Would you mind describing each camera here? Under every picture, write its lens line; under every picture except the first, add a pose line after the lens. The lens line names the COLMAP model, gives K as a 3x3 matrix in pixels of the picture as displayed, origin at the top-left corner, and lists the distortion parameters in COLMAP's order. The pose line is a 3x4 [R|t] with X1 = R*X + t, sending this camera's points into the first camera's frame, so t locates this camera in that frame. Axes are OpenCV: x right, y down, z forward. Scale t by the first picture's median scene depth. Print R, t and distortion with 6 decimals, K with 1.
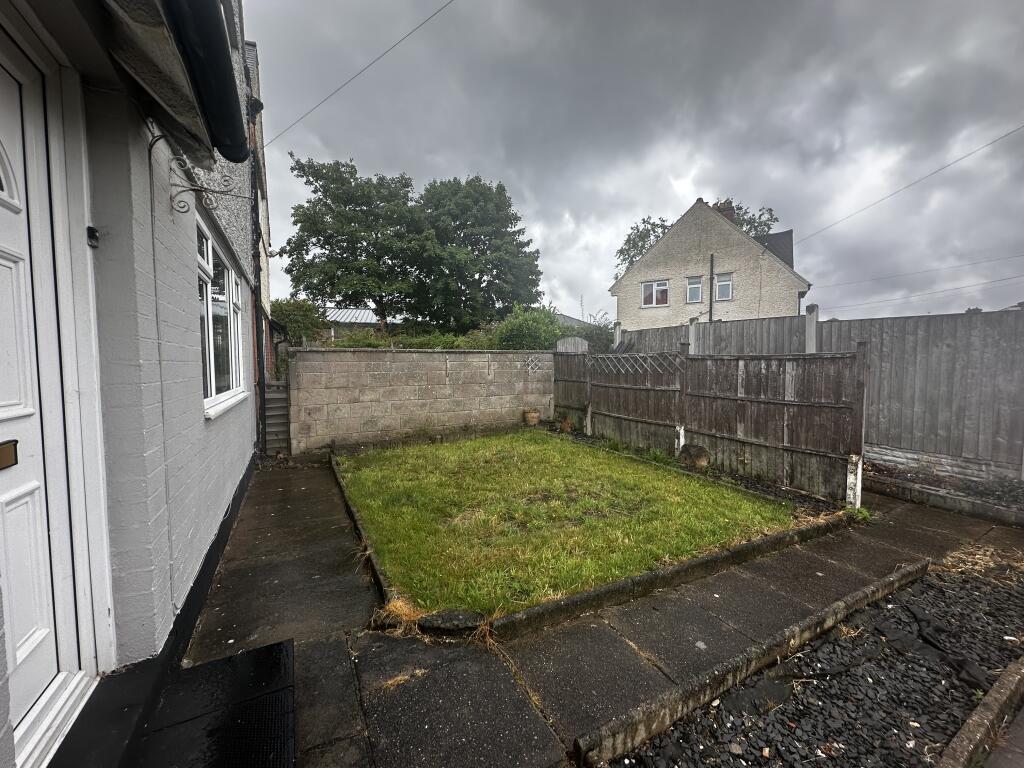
lens RADIAL K [[409.9, 0, 508.6], [0, 409.9, 384.2], [0, 0, 1]] dist [-0.003049, 0.000254]
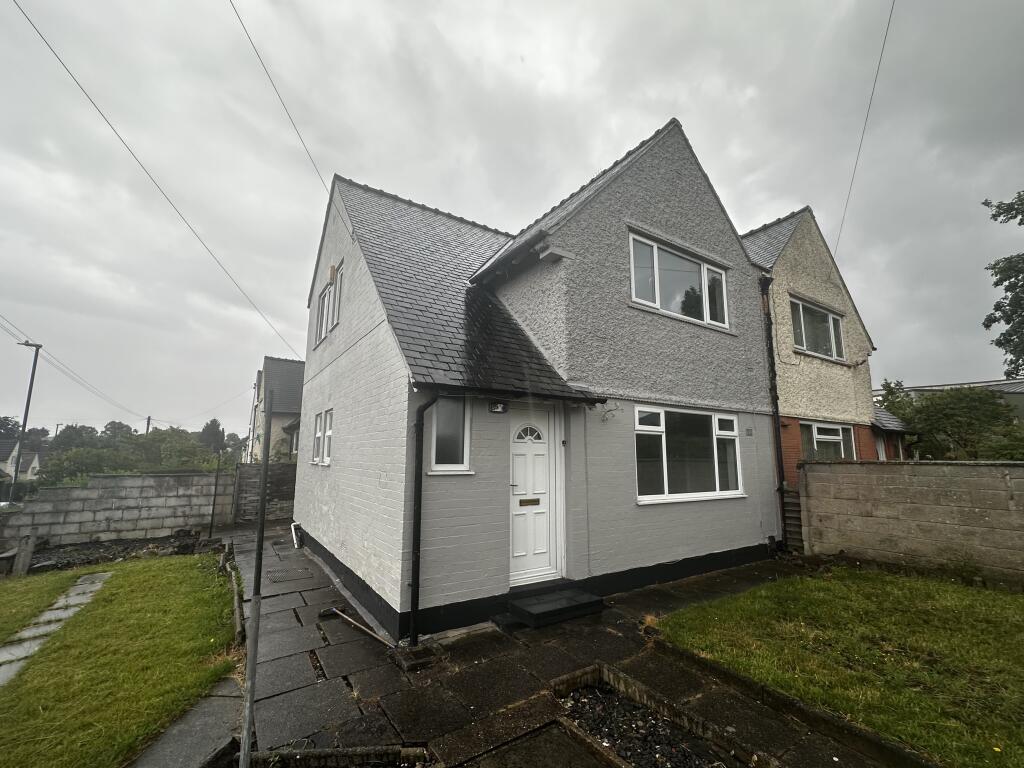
lens RADIAL K [[409.9, 0, 507.7], [0, 409.9, 388.4], [0, 0, 1]] dist [-0.003049, 0.000254]
pose [[0.093752, -0.161671, -0.982381, 0.579555], [-0.054576, 0.984409, -0.167213, -0.048316], [0.994099, 0.069291, 0.083467, 0.043367]]
